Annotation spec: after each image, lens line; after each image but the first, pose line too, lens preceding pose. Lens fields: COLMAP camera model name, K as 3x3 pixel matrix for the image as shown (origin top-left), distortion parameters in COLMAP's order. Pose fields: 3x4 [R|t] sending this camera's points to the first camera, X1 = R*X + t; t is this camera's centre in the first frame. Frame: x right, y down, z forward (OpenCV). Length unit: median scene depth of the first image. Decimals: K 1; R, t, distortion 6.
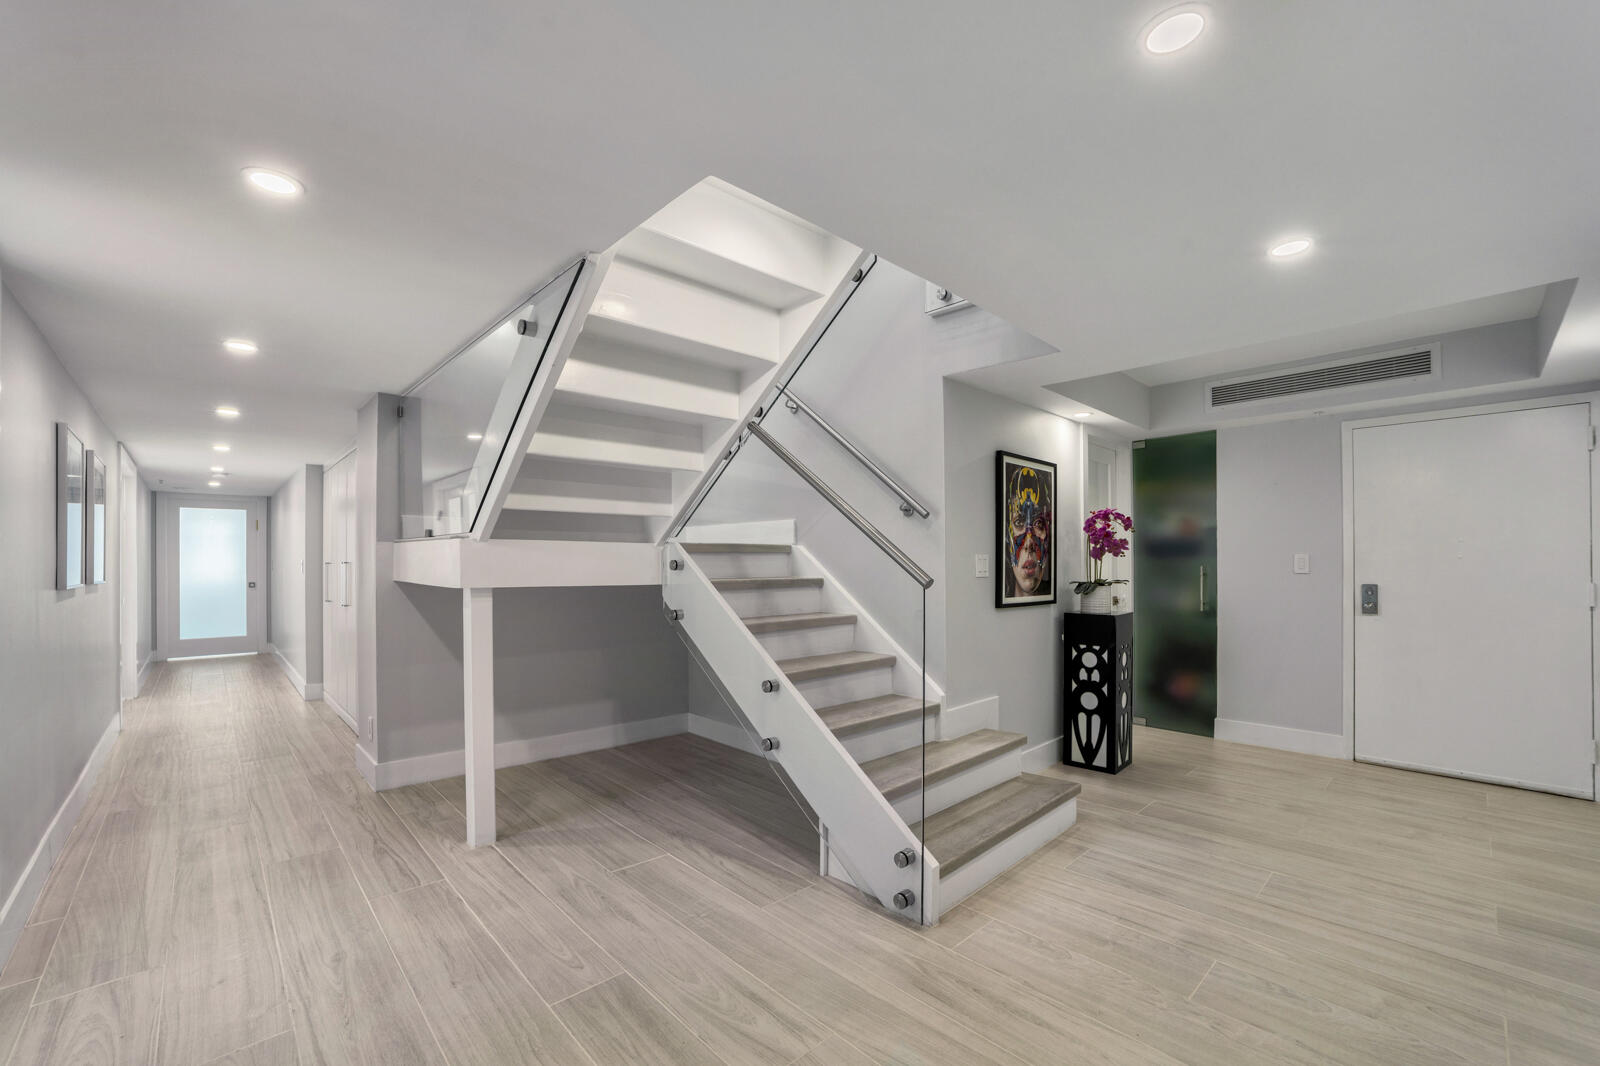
lens RADIAL K [[647.0, 0, 809.3], [0, 647.0, 558.7], [0, 0, 1]] dist [-0.001607, -0.000158]
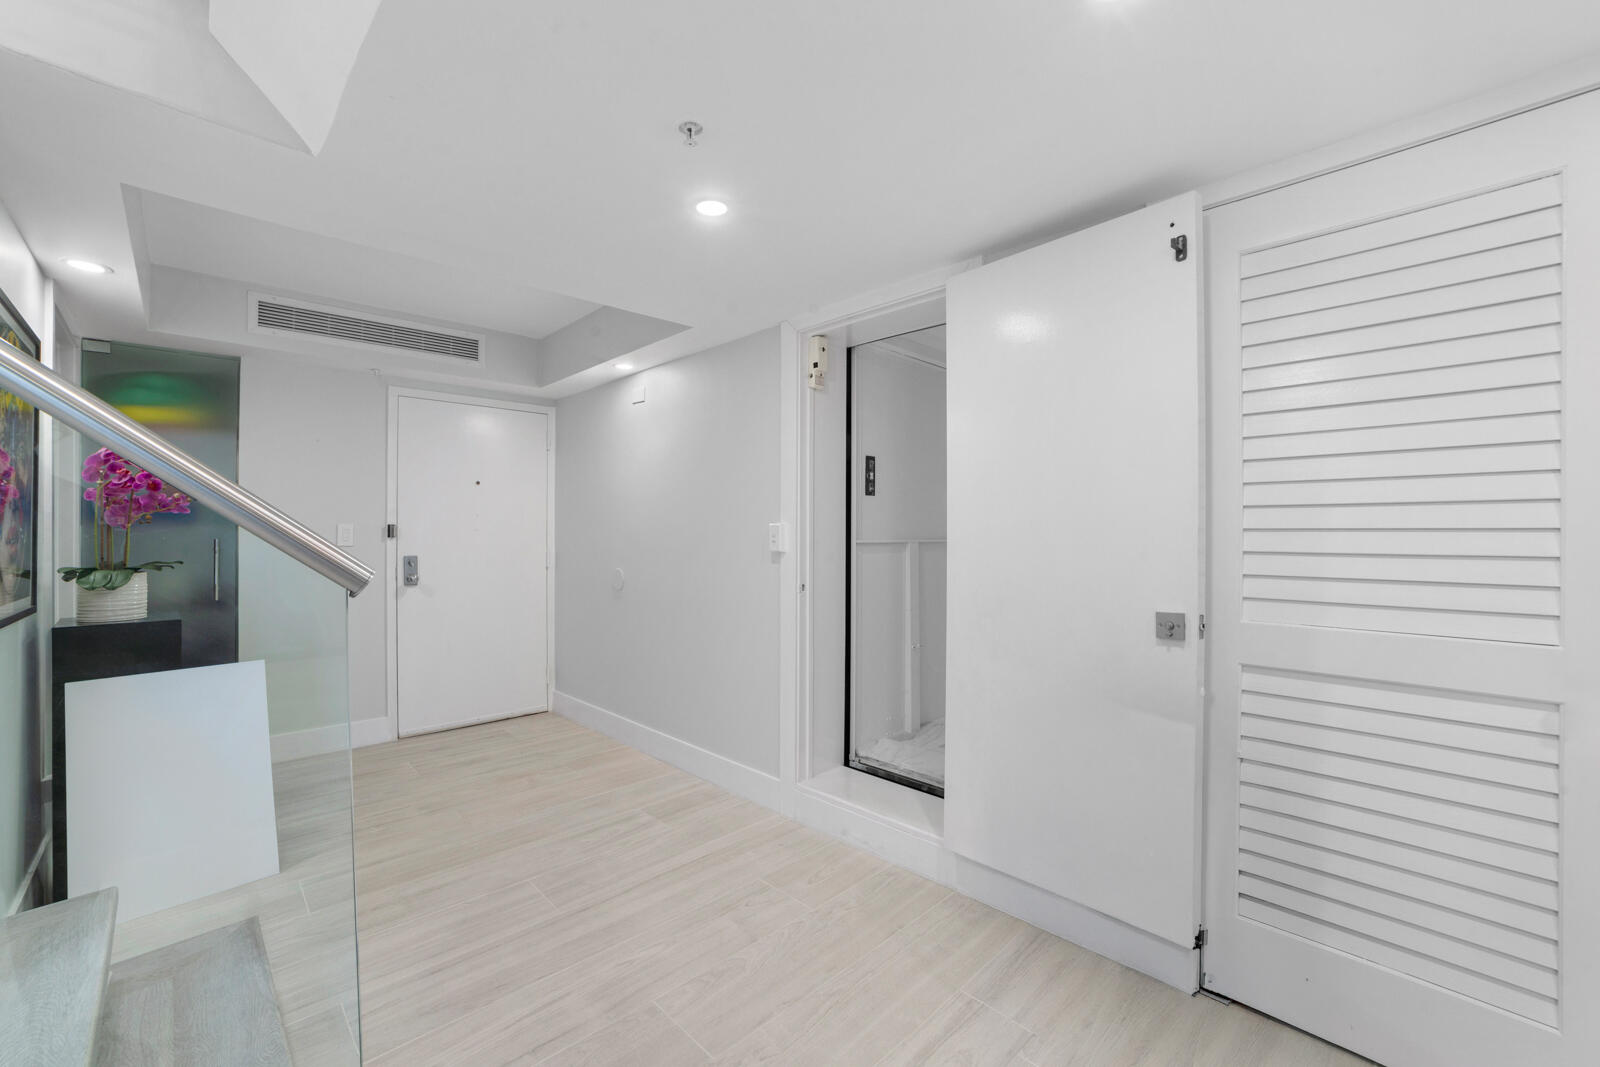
lens RADIAL K [[656.0, 0, 793.4], [0, 656.0, 535.7], [0, 0, 1]] dist [-0.002018, -0.000051]
pose [[0.051405, -0.005694, 0.998662, -0.137470], [-0.005299, 0.999968, 0.005974, -0.001178], [-0.998664, -0.005599, 0.051374, 0.469596]]
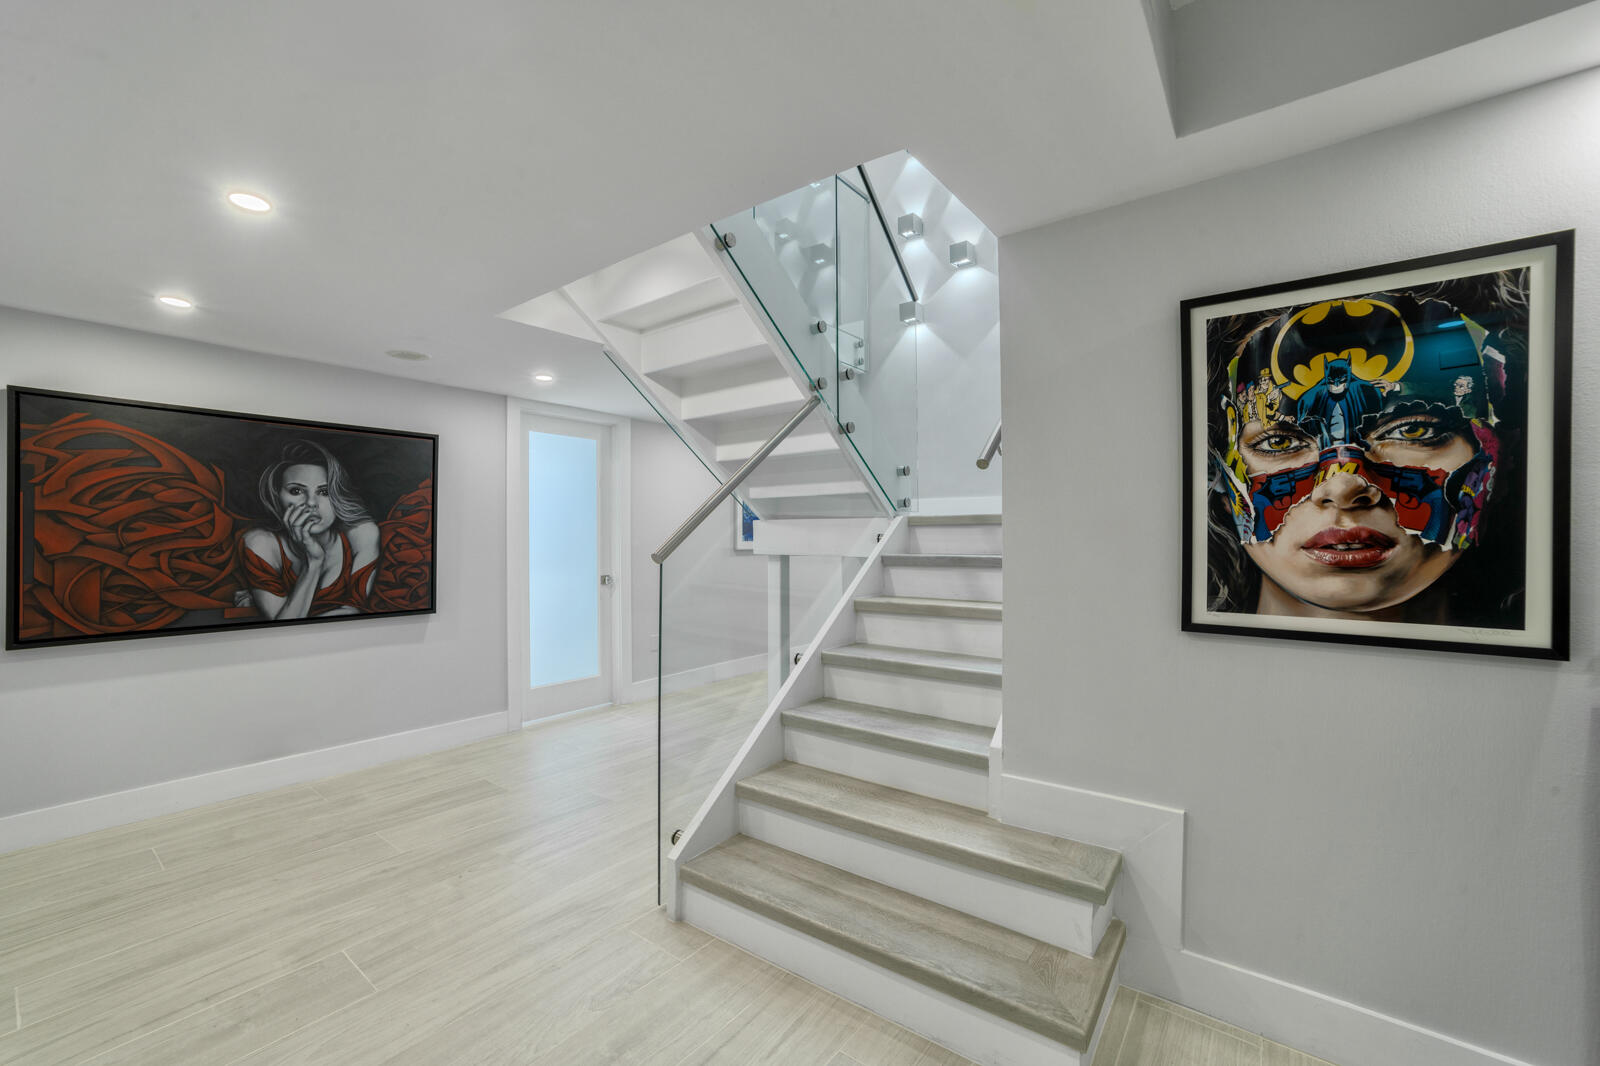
lens RADIAL K [[656.0, 0, 793.4], [0, 656.0, 535.2], [0, 0, 1]] dist [-0.002018, -0.000051]
pose [[0.170335, -0.004836, -0.985374, 0.797483], [0.003609, 0.999984, -0.004283, 0.007765], [0.985380, -0.002827, 0.170350, 0.695995]]
